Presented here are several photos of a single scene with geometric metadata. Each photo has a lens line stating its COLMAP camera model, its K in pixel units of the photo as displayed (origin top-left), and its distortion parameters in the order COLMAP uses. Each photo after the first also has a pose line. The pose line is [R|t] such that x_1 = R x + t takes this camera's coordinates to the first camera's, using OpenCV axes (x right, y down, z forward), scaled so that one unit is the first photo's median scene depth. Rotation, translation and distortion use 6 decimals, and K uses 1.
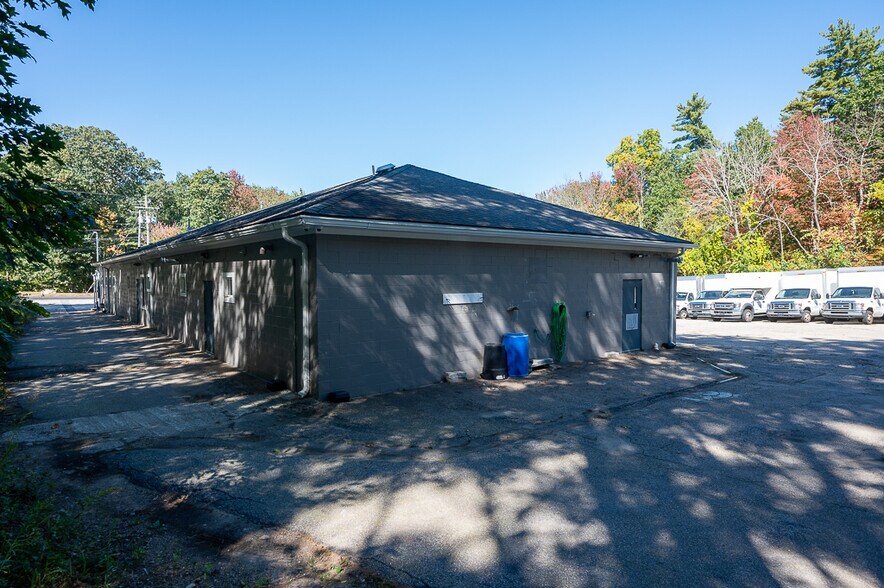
lens RADIAL K [[490.7, 0, 445.0], [0, 490.7, 298.4], [0, 0, 1]] dist [0.001726, -0.004458]
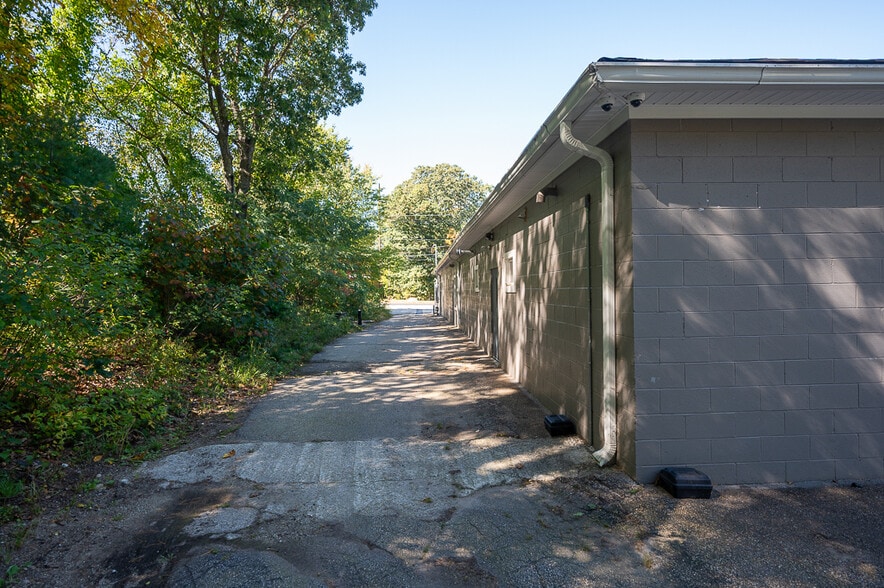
lens RADIAL K [[490.7, 0, 443.8], [0, 490.7, 294.4], [0, 0, 1]] dist [0.001726, -0.004458]
pose [[0.806712, -0.006885, -0.590904, -0.101811], [-0.010146, 0.999623, -0.025498, 0.036158], [0.590857, 0.026565, 0.806339, 0.408960]]
